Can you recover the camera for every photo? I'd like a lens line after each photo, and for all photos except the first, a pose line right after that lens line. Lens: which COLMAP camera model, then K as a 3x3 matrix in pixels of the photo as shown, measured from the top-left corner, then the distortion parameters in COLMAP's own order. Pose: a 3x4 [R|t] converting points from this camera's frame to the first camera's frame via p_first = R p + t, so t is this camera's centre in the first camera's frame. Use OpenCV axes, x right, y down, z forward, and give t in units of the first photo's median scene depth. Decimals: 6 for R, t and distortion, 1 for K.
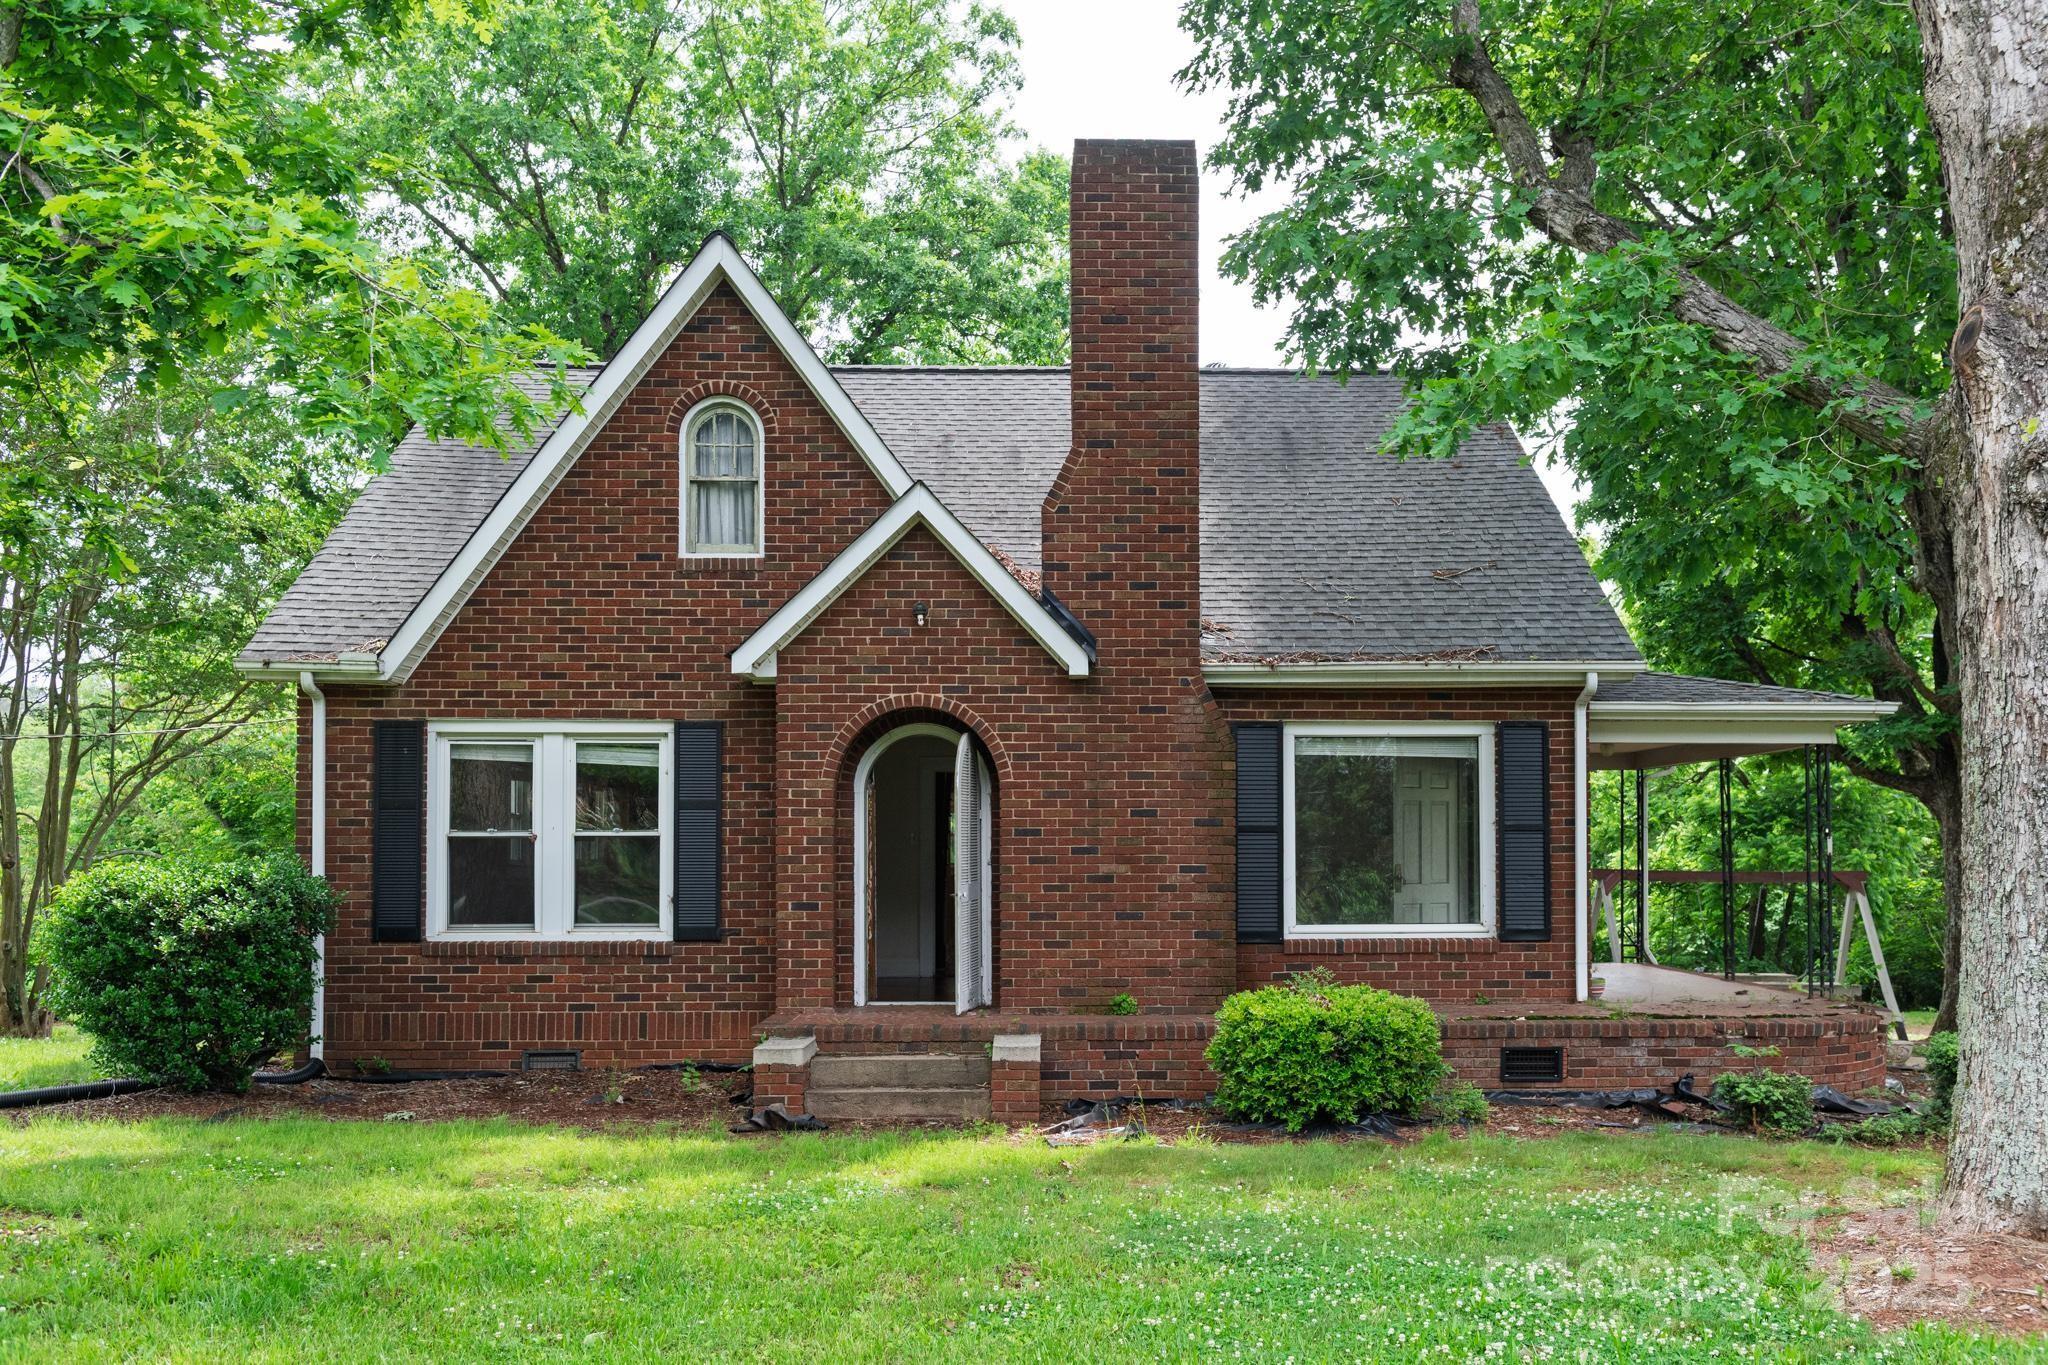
lens RADIAL K [[1860.8, 0, 1029.3], [0, 1860.8, 666.2], [0, 0, 1]] dist [-0.010895, 0.000000]
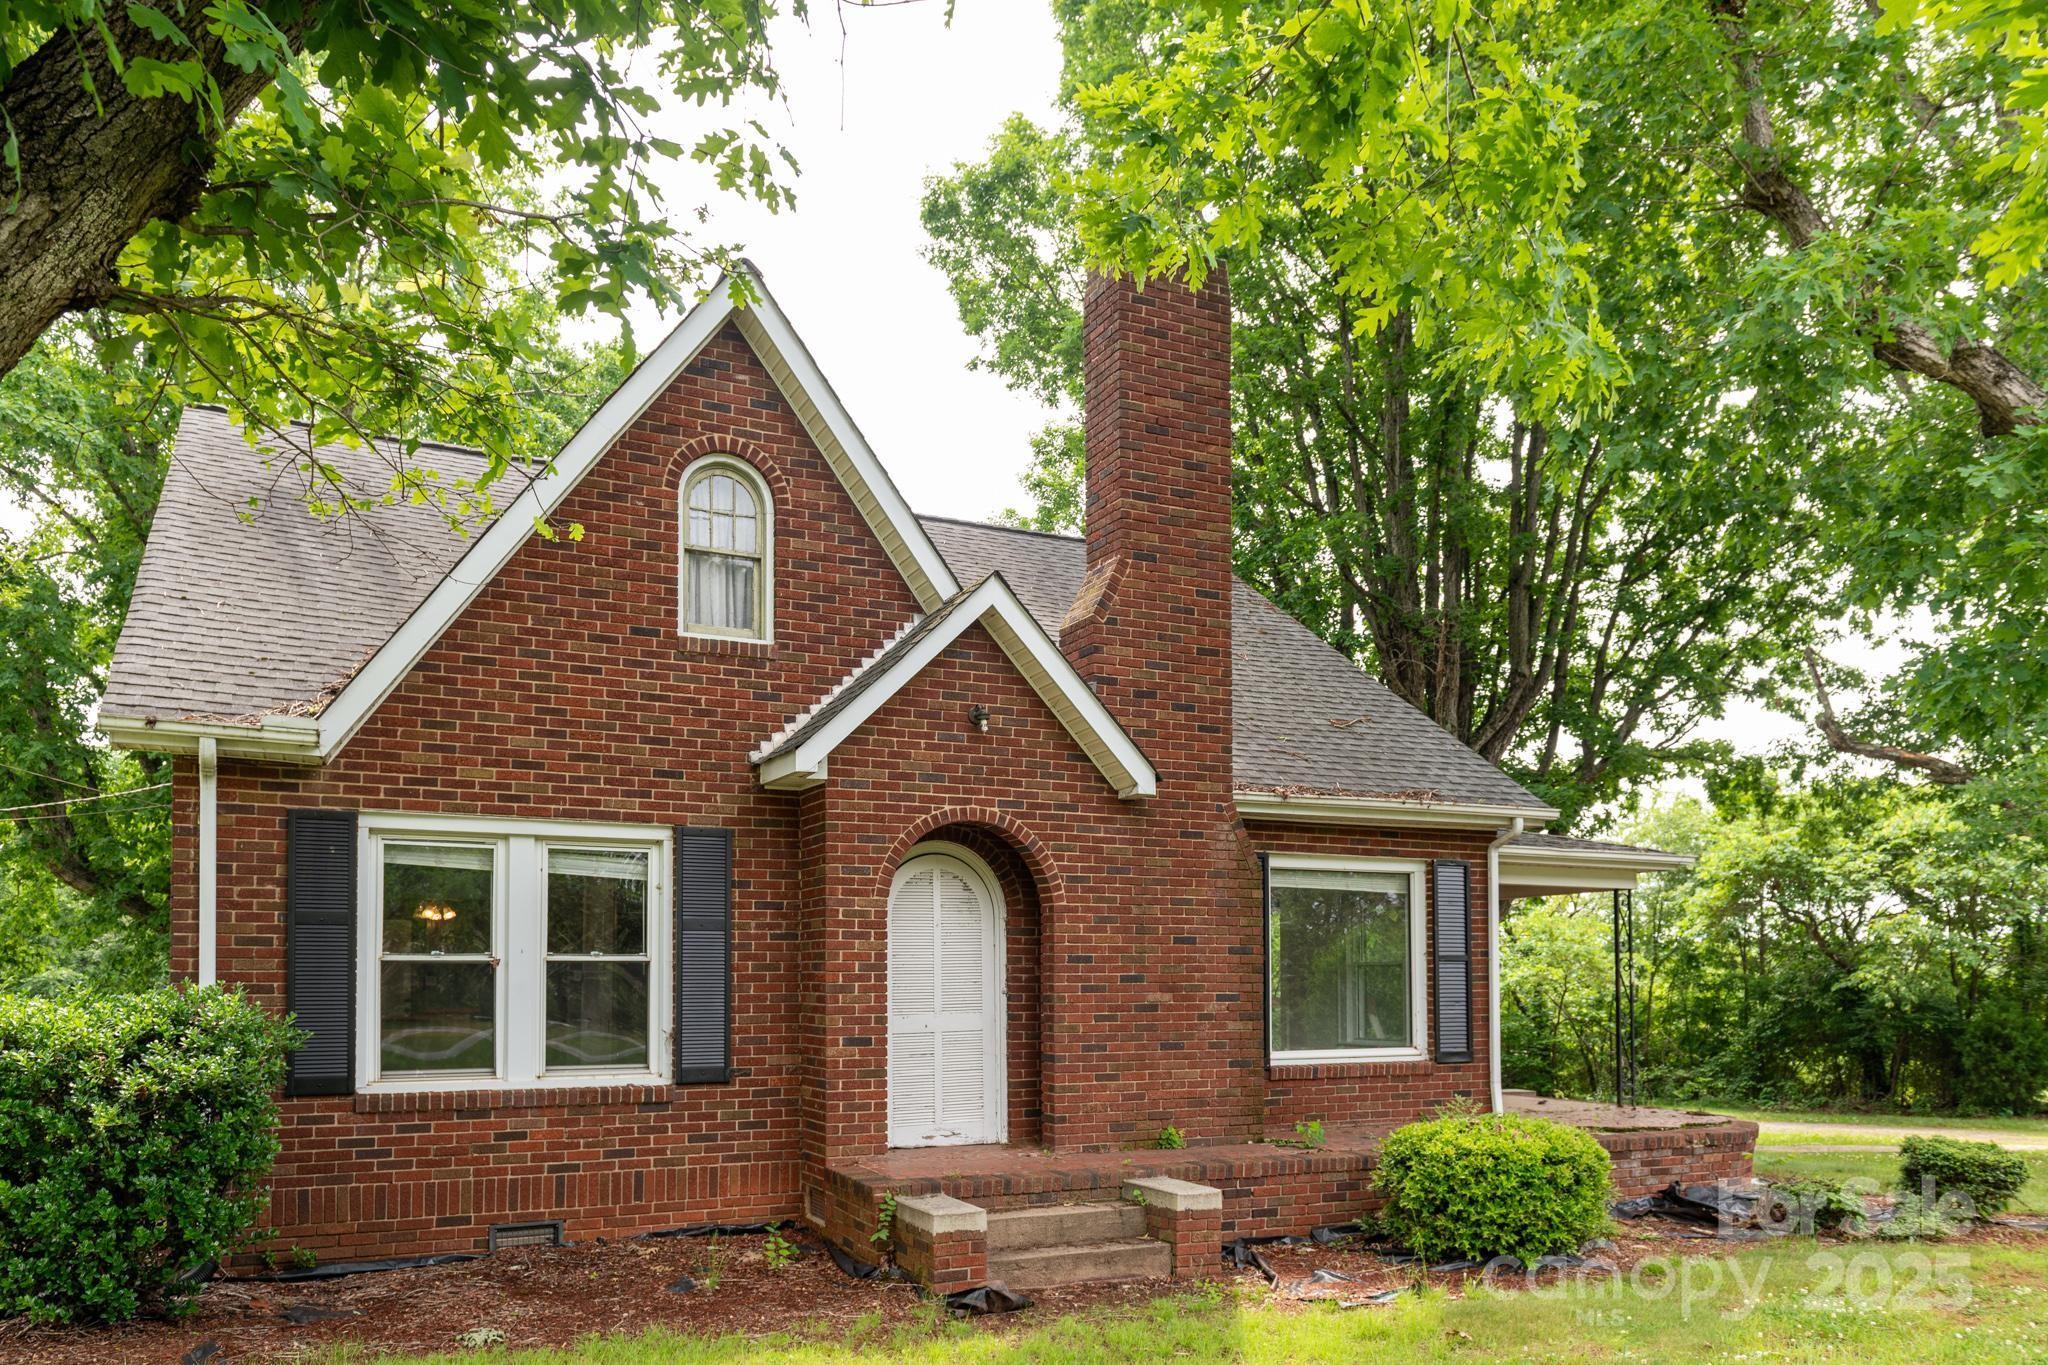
lens RADIAL K [[1504.3, 0, 1029.9], [0, 1504.3, 861.4], [0, 0, 1]] dist [0.009146, -0.004786]
pose [[0.911963, 0.032961, 0.408947, -0.325549], [-0.040878, 0.999108, 0.010631, 0.031627], [-0.408232, -0.026412, 0.912496, 0.306012]]
